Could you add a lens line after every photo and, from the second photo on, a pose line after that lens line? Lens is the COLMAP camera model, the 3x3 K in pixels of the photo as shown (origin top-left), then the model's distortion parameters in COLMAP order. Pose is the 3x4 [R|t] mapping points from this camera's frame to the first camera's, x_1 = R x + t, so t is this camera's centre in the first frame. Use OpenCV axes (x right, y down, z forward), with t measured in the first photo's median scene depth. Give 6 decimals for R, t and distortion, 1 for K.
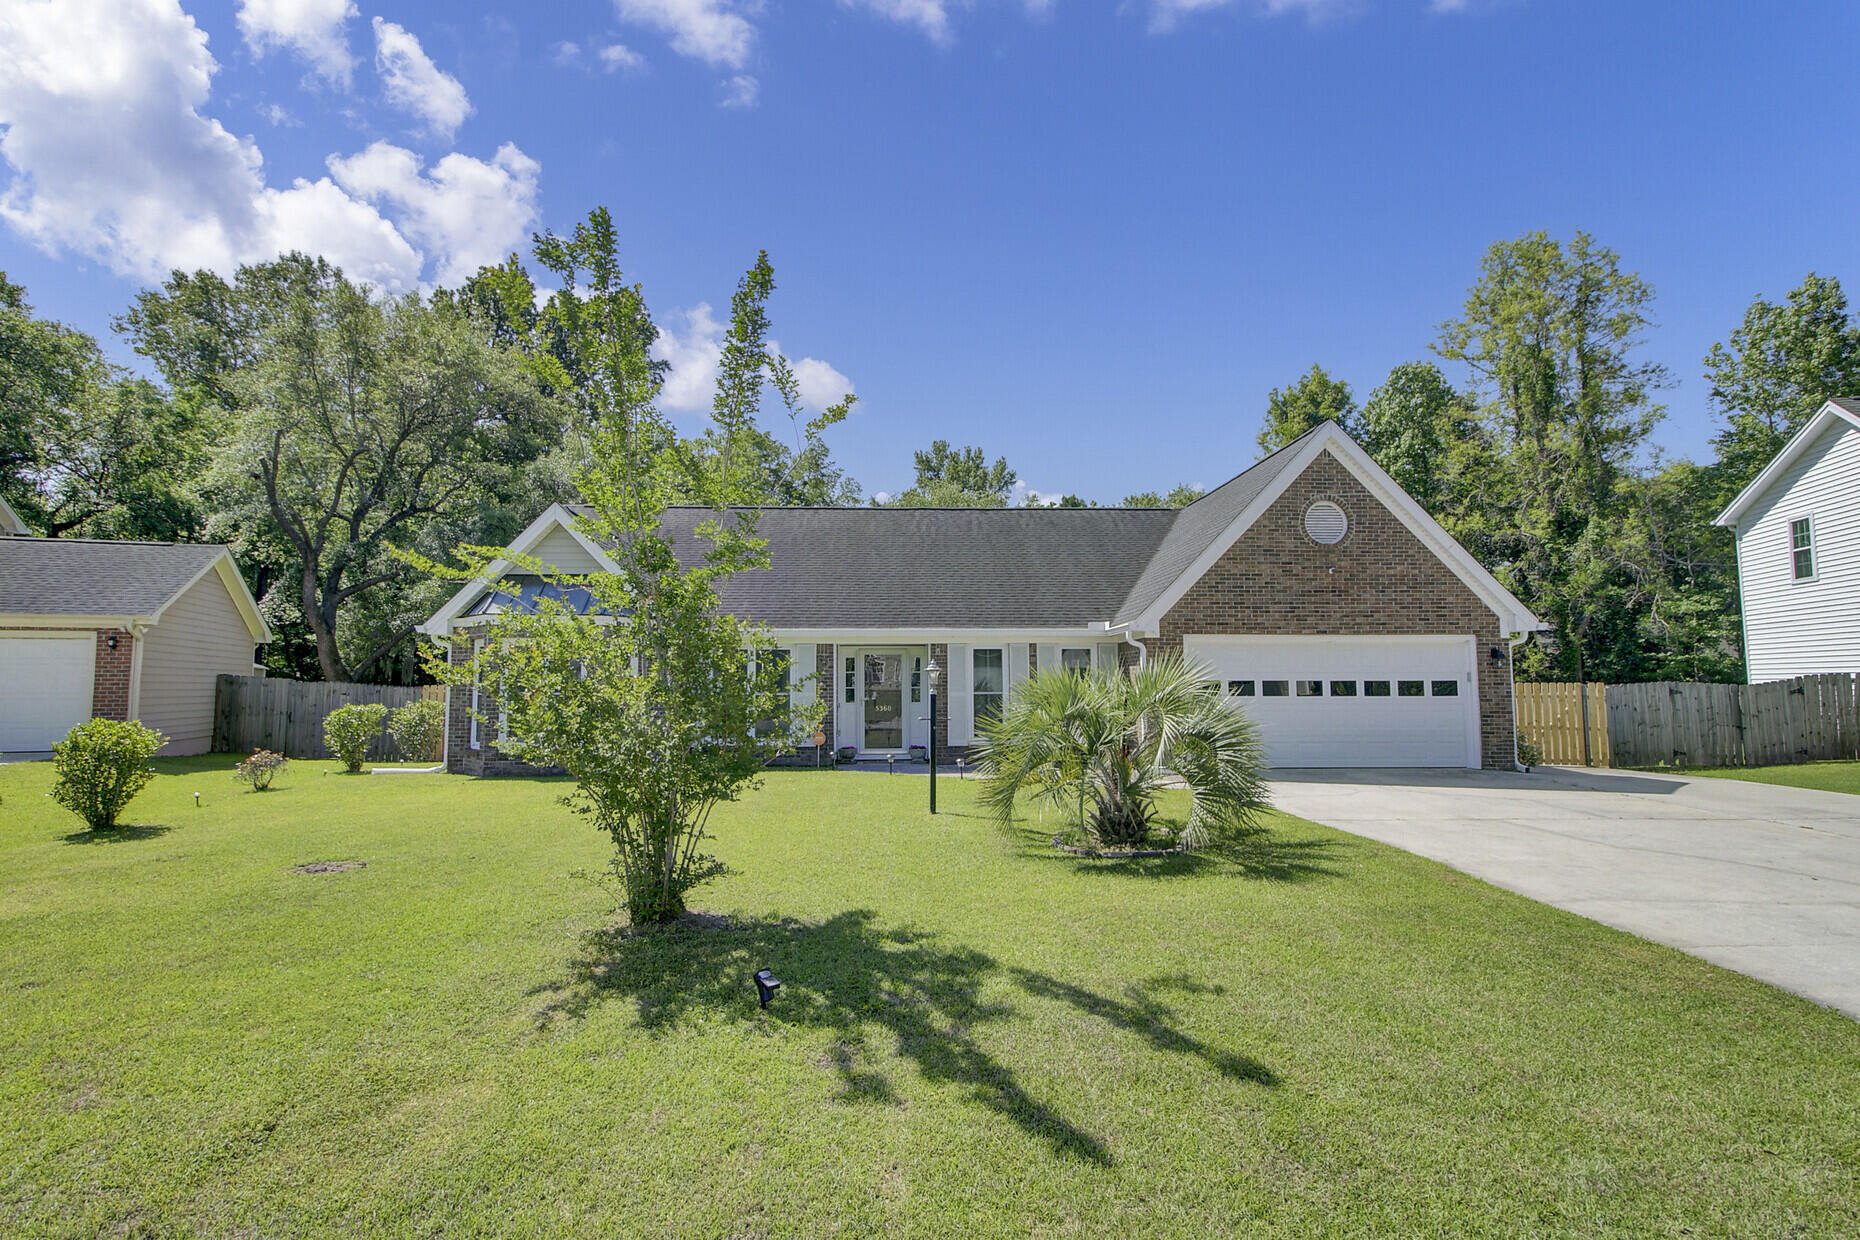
lens RADIAL K [[948.4, 0, 879.6], [0, 948.4, 618.0], [0, 0, 1]] dist [-0.019513, -0.000522]
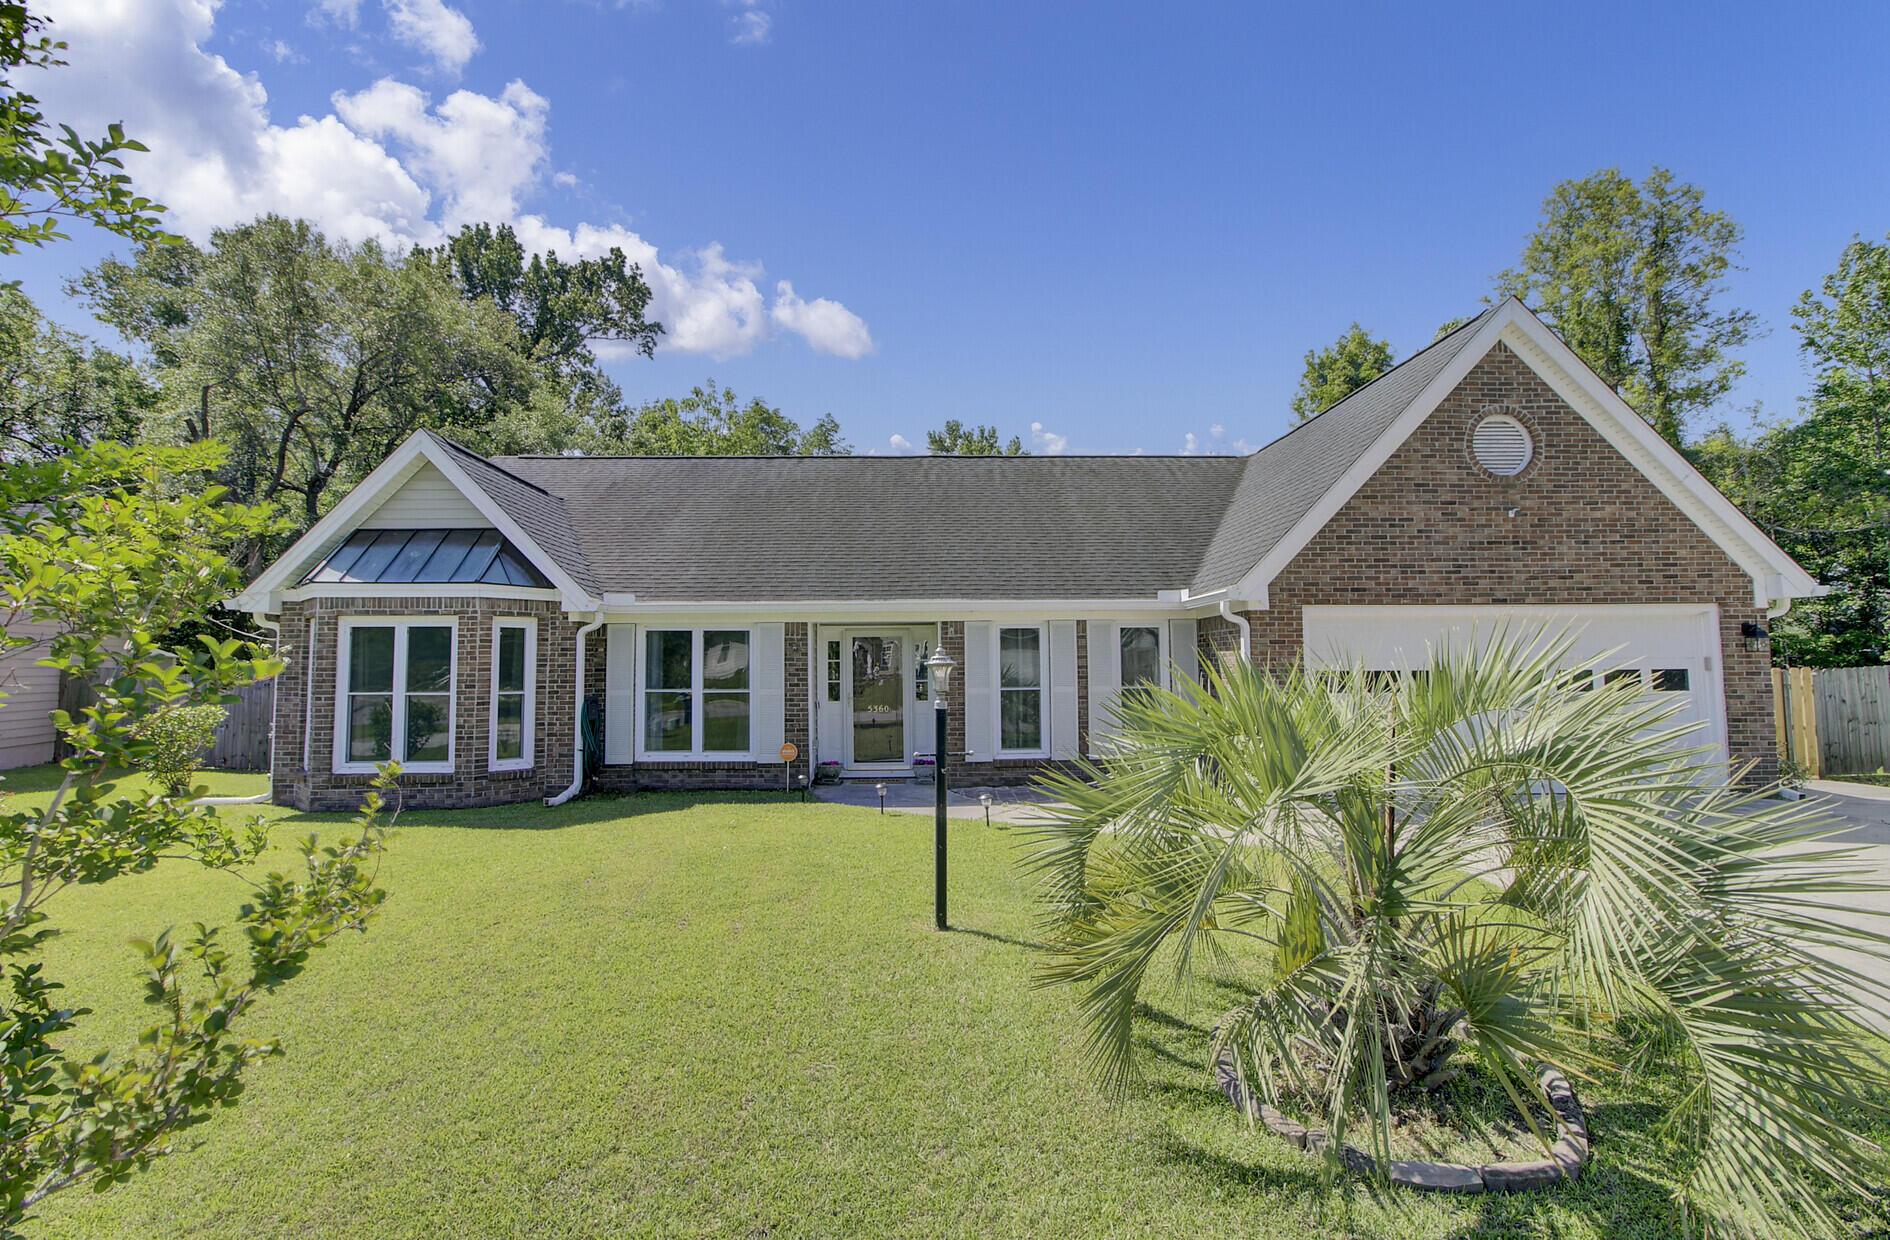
lens RADIAL K [[869.8, 0, 943.0], [0, 869.8, 616.5], [0, 0, 1]] dist [-0.014116, 0.000027]
pose [[0.998692, -0.004640, 0.050910, 0.019735], [0.003887, 0.999882, 0.014876, 0.012367], [-0.050973, -0.014659, 0.998592, 0.308860]]
